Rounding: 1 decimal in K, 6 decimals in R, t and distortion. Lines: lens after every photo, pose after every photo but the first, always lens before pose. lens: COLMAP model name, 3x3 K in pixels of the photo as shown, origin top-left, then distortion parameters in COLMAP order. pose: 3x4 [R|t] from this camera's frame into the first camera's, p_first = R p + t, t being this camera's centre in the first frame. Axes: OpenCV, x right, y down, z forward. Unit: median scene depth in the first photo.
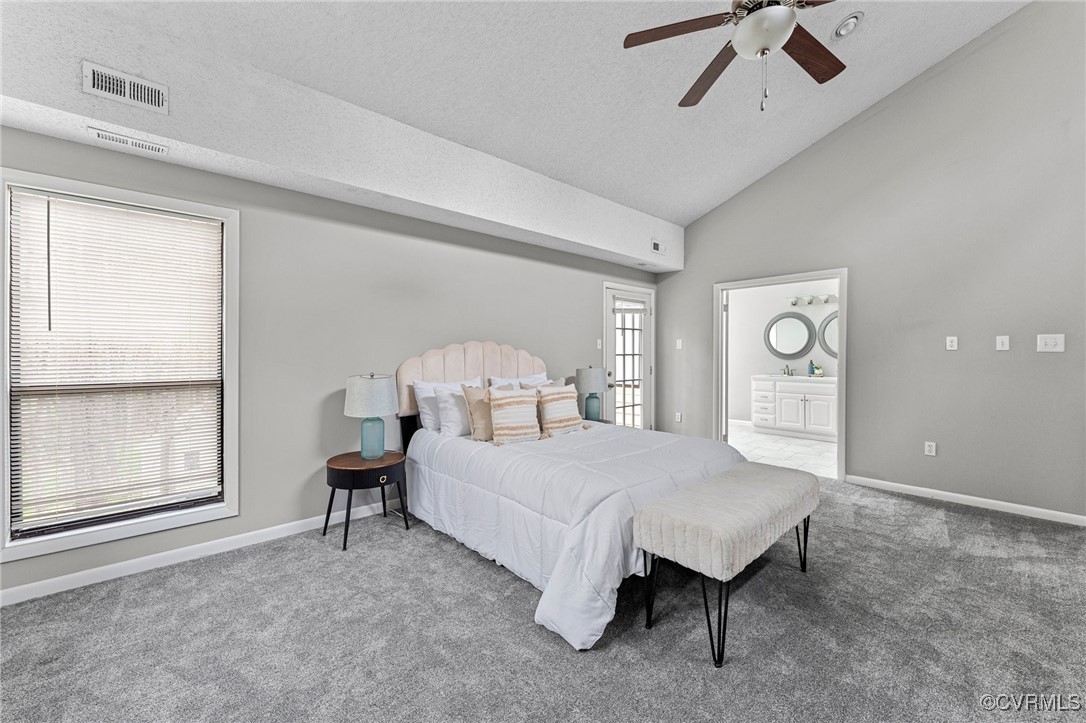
lens RADIAL K [[427.0, 0, 543.0], [0, 427.0, 361.5], [0, 0, 1]] dist [0.001520, 0.000373]
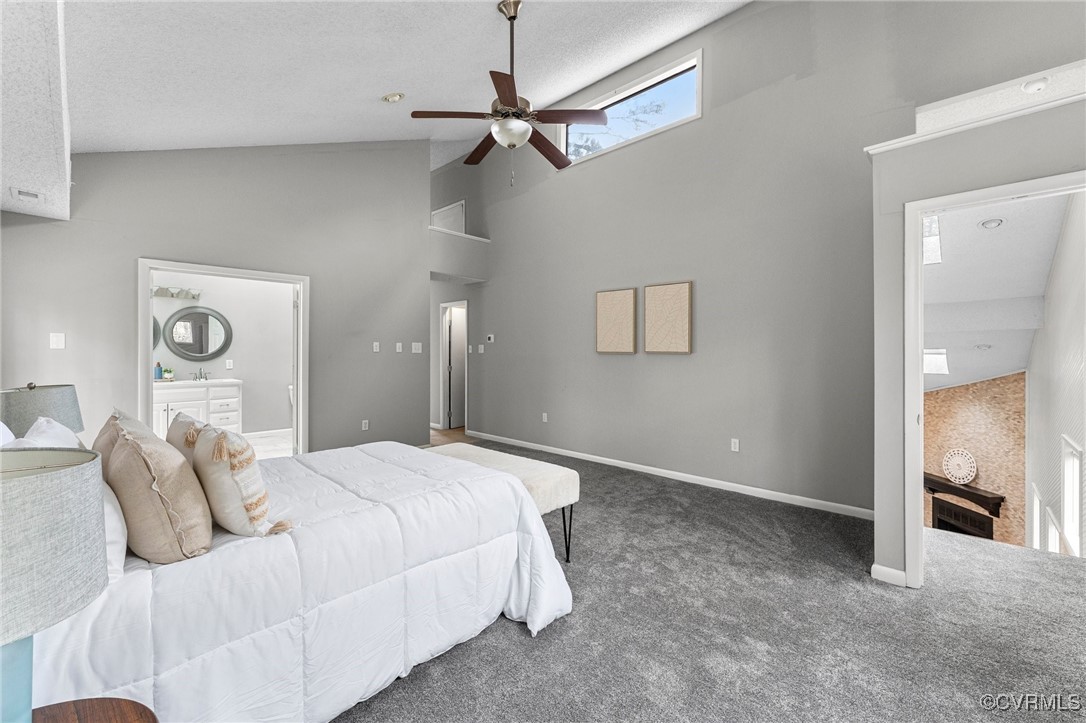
lens RADIAL K [[450.3, 0, 540.5], [0, 450.3, 350.0], [0, 0, 1]] dist [0.000339, 0.000096]
pose [[-0.081457, 0.001609, 0.996676, -0.410511], [0.020526, 0.999789, 0.000064, -0.015648], [-0.996465, 0.020463, -0.081473, 0.415367]]
